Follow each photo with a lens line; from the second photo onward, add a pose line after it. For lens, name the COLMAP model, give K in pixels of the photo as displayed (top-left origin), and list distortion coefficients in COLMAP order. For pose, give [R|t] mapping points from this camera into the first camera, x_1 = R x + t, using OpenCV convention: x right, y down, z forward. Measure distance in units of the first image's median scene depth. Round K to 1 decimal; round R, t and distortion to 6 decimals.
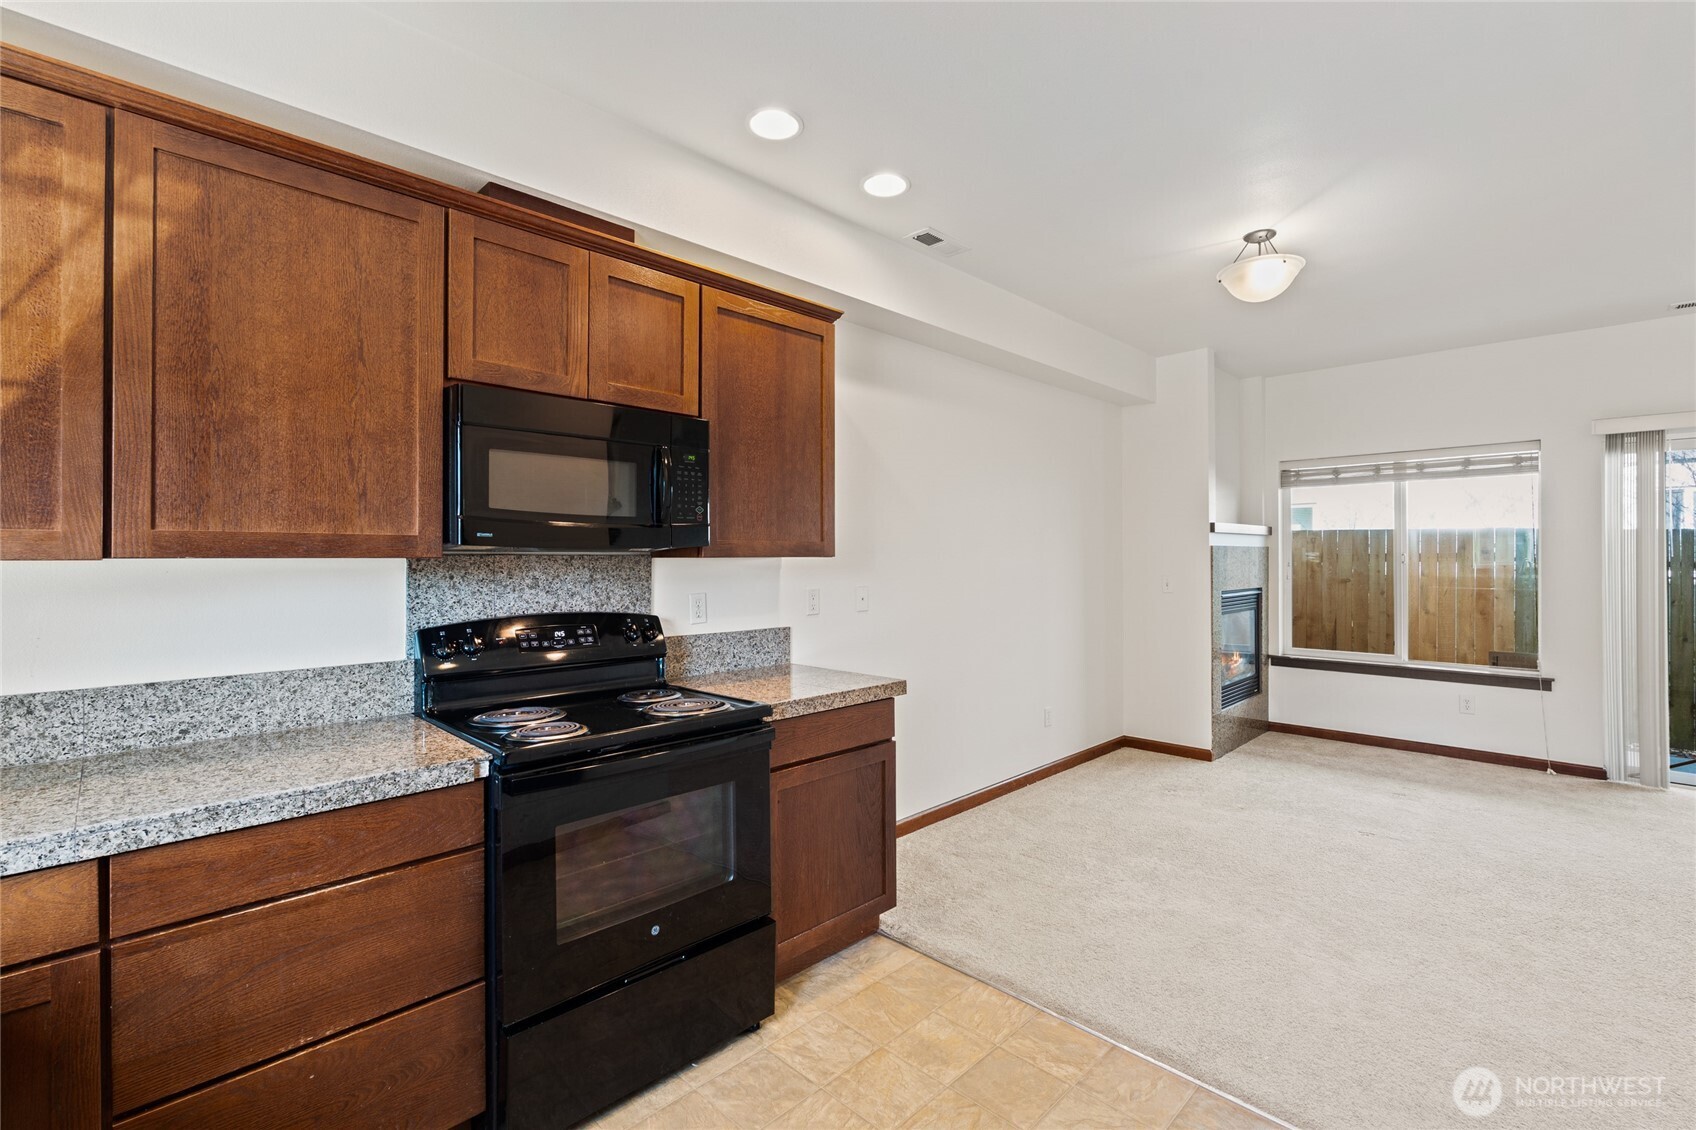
lens RADIAL K [[755.2, 0, 871.0], [0, 755.2, 552.6], [0, 0, 1]] dist [-0.001663, -0.000819]
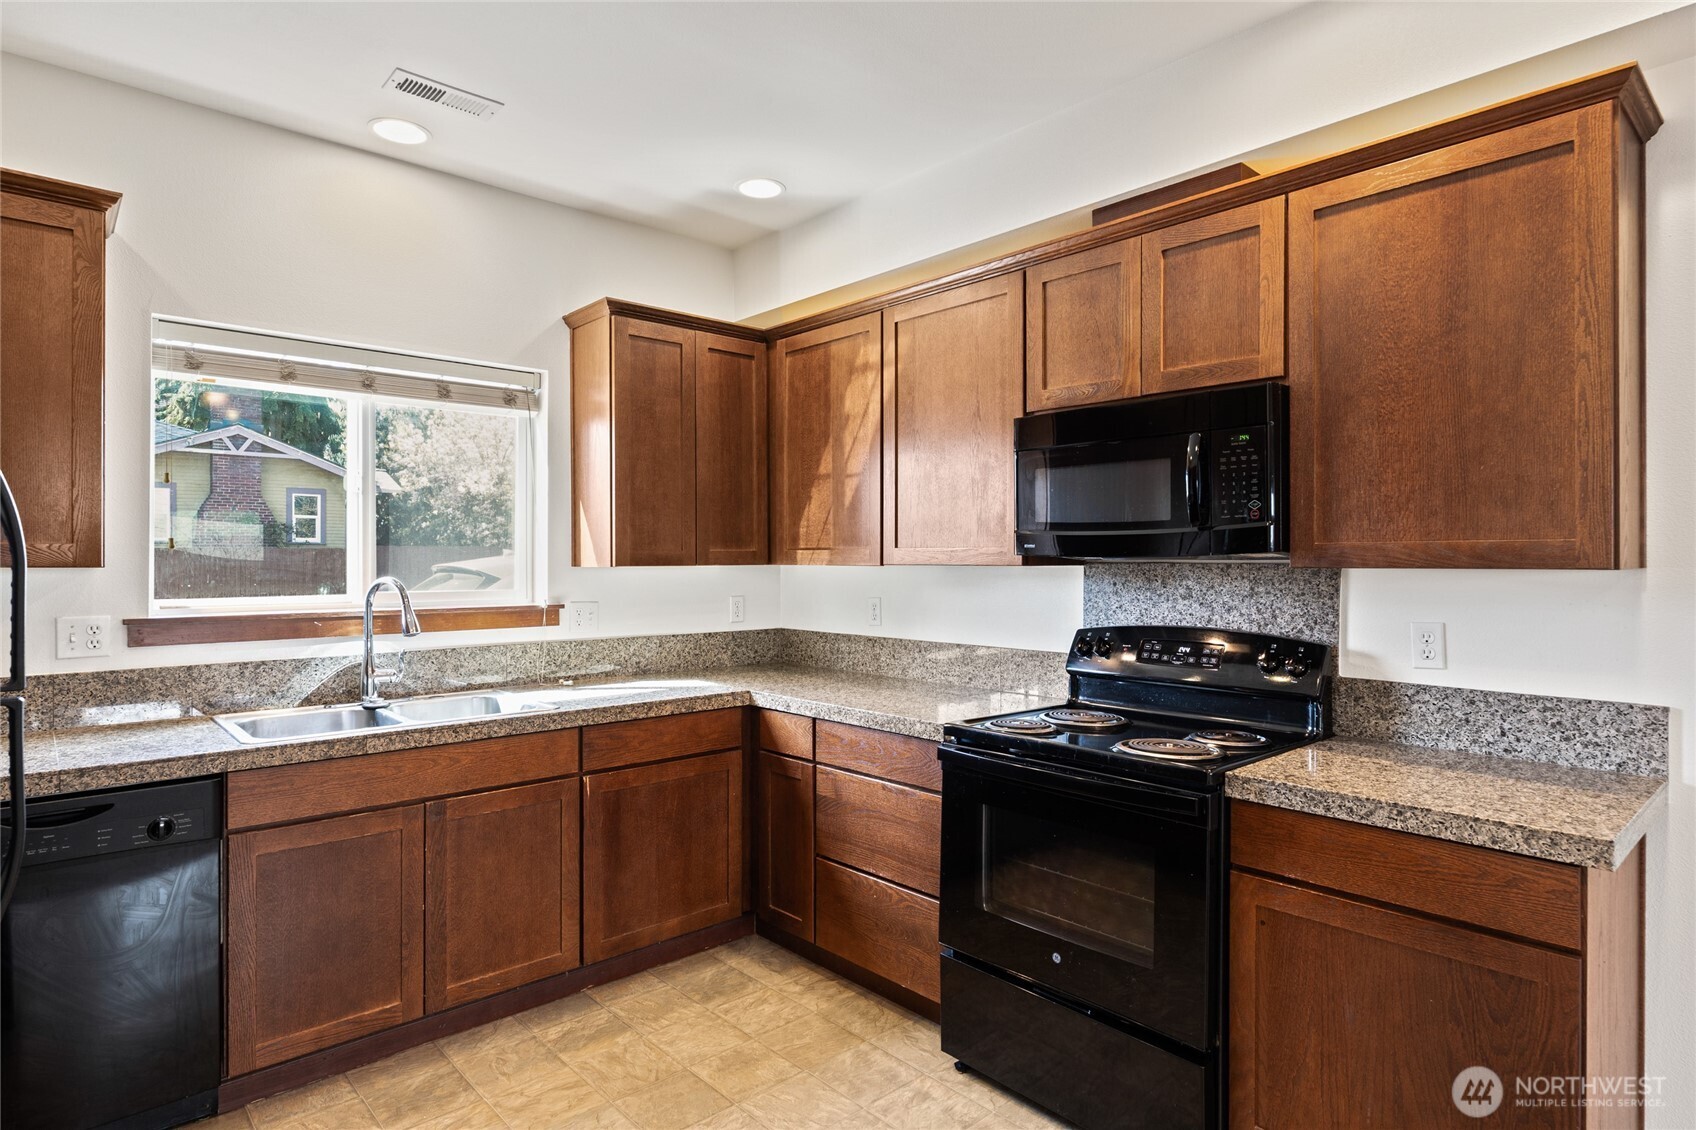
lens RADIAL K [[902.2, 0, 832.8], [0, 902.2, 563.8], [0, 0, 1]] dist [-0.005788, 0.000297]
pose [[-0.068152, 0.003948, -0.997667, 0.457776], [0.003227, 0.999988, 0.003737, -0.001273], [0.997670, -0.002965, -0.068164, 0.420320]]
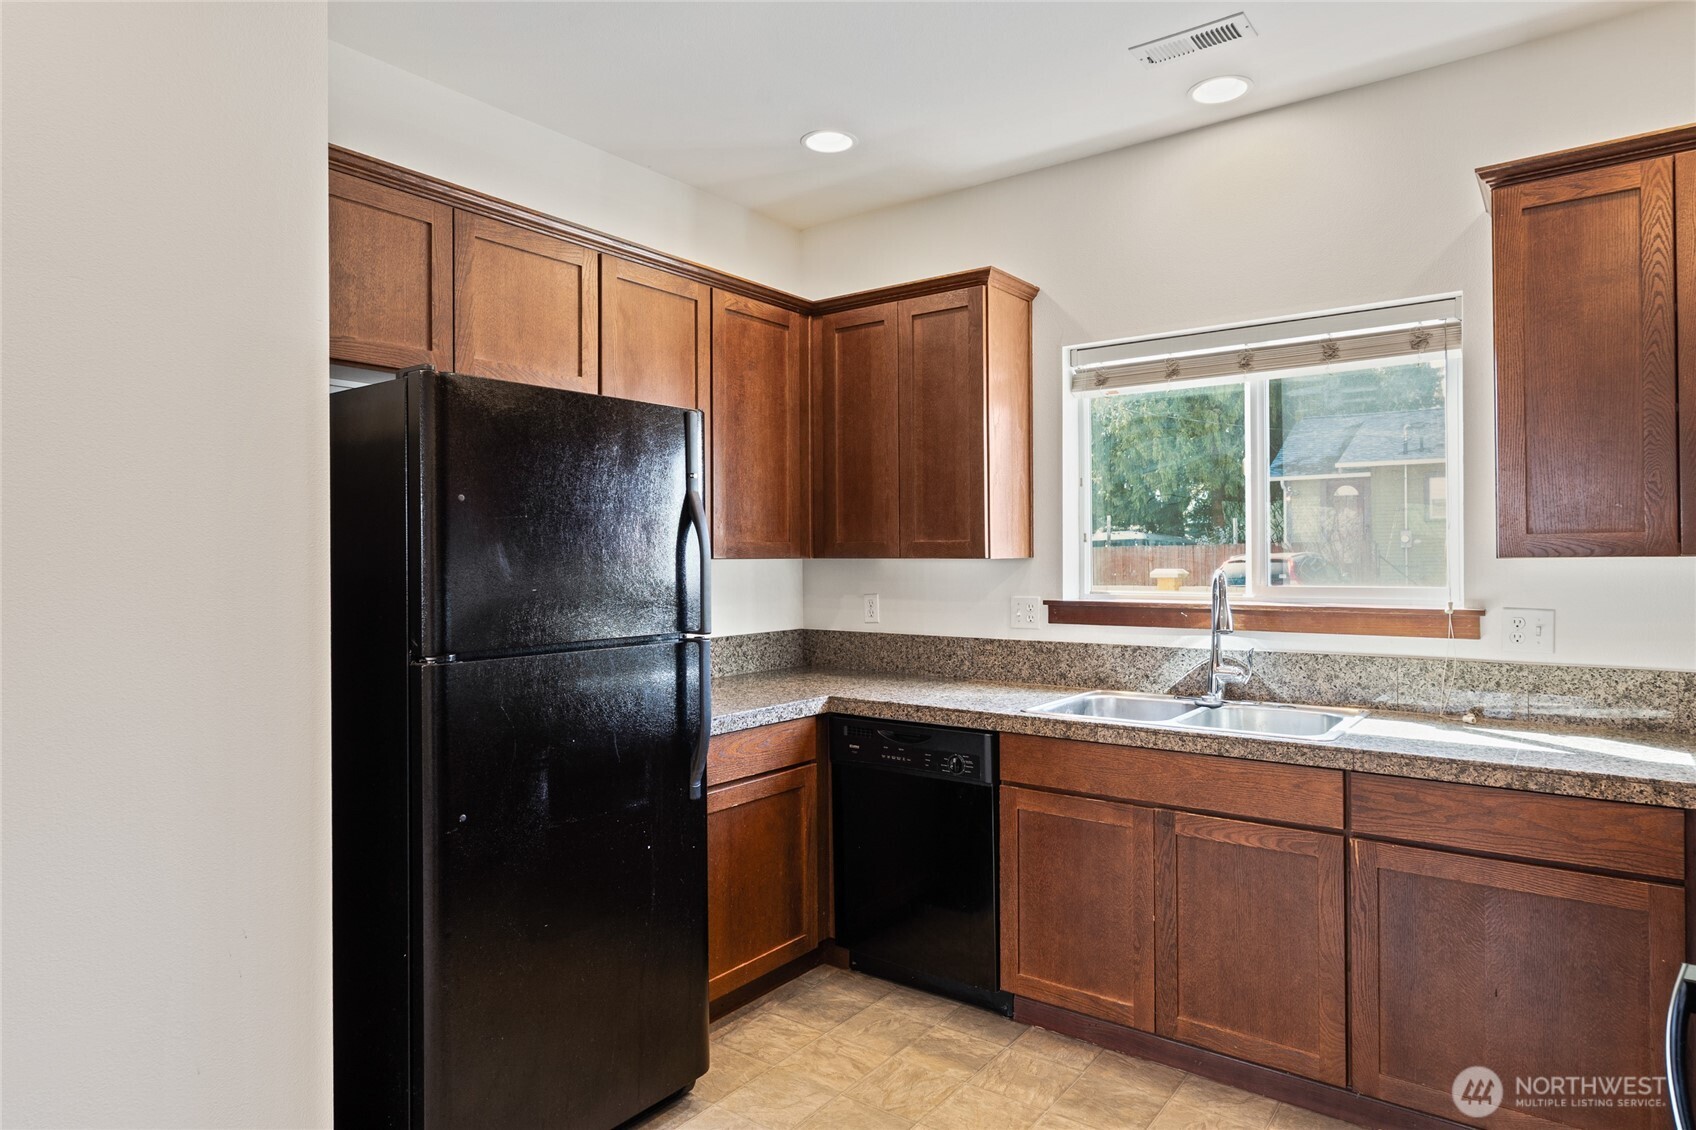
lens RADIAL K [[1007.0, 0, 852.5], [0, 1007.0, 549.7], [0, 0, 1]] dist [0.001707, -0.000538]
pose [[-0.991339, 0.007296, -0.131129, 0.113340], [0.008496, 0.999927, -0.008598, 0.000524], [0.131056, -0.009637, -0.991328, 0.749437]]
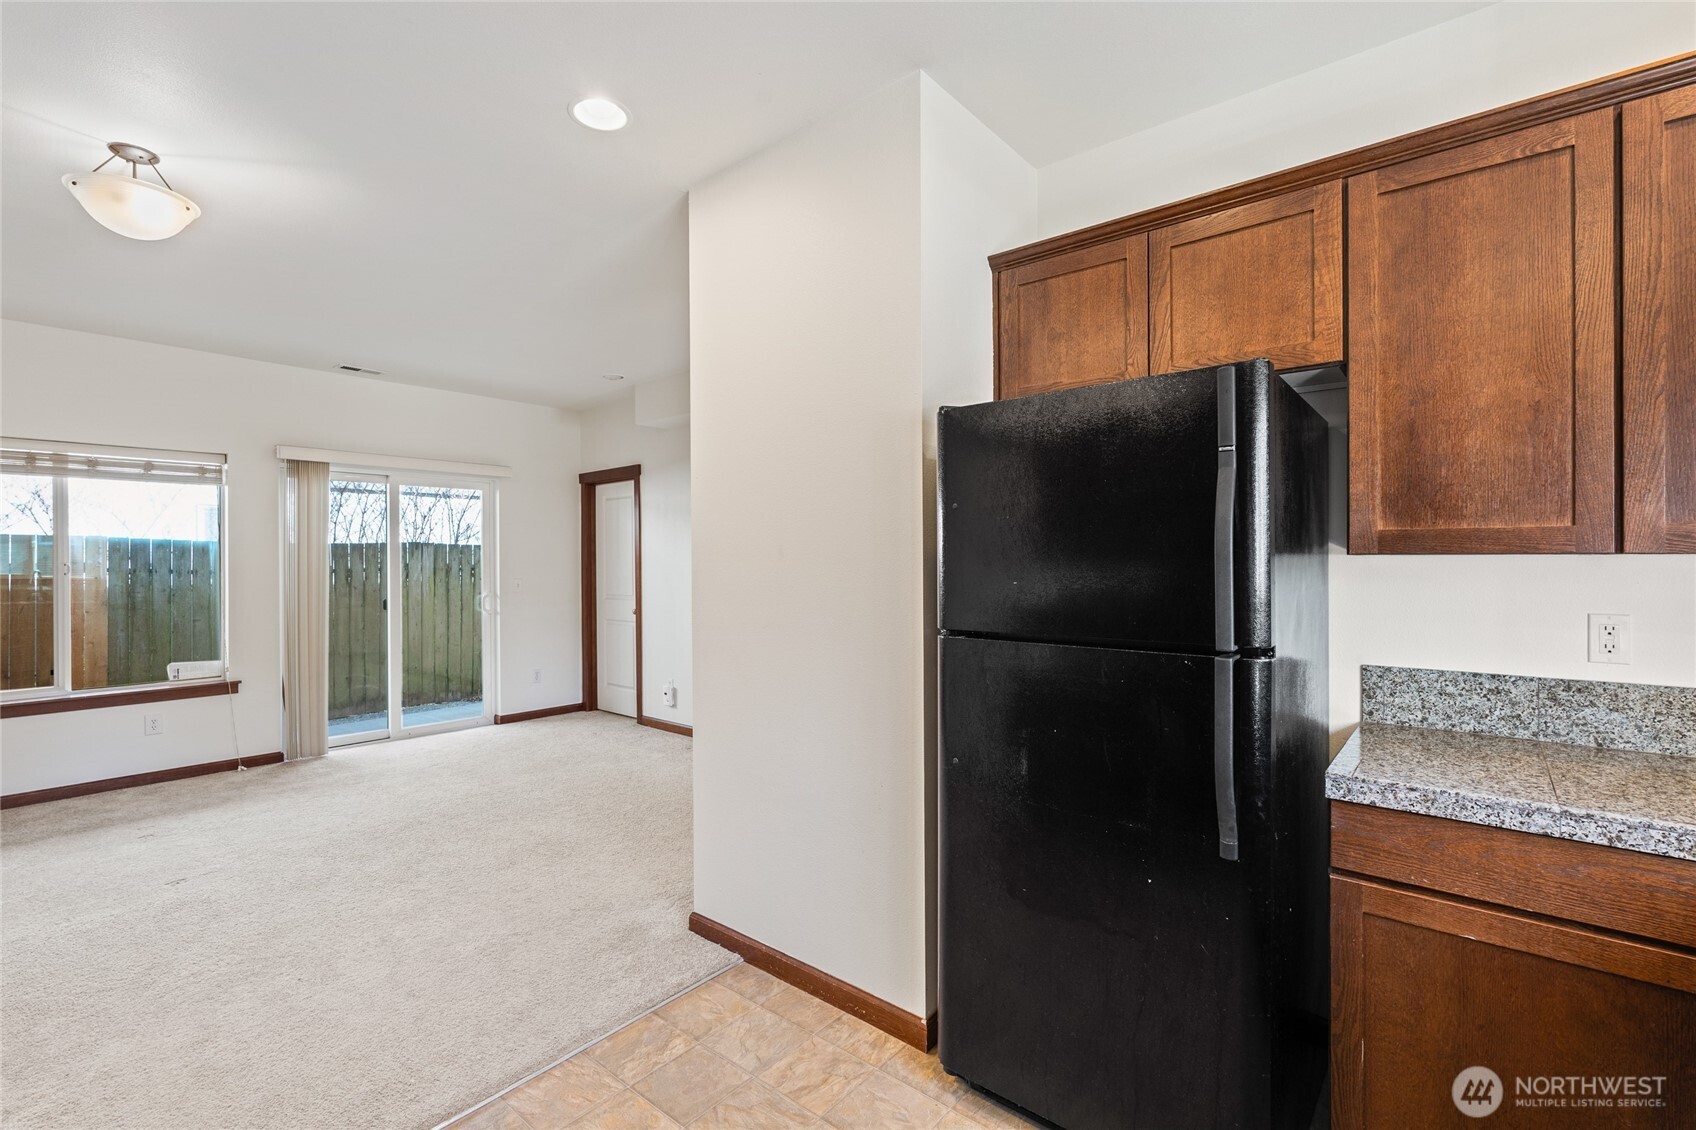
lens RADIAL K [[755.2, 0, 852.3], [0, 755.2, 560.5], [0, 0, 1]] dist [-0.001663, -0.000819]
pose [[-0.082064, -0.000244, 0.996627, -0.292025], [-0.000263, 1.000000, 0.000223, -0.004071], [-0.996627, -0.000244, -0.082064, 0.289472]]
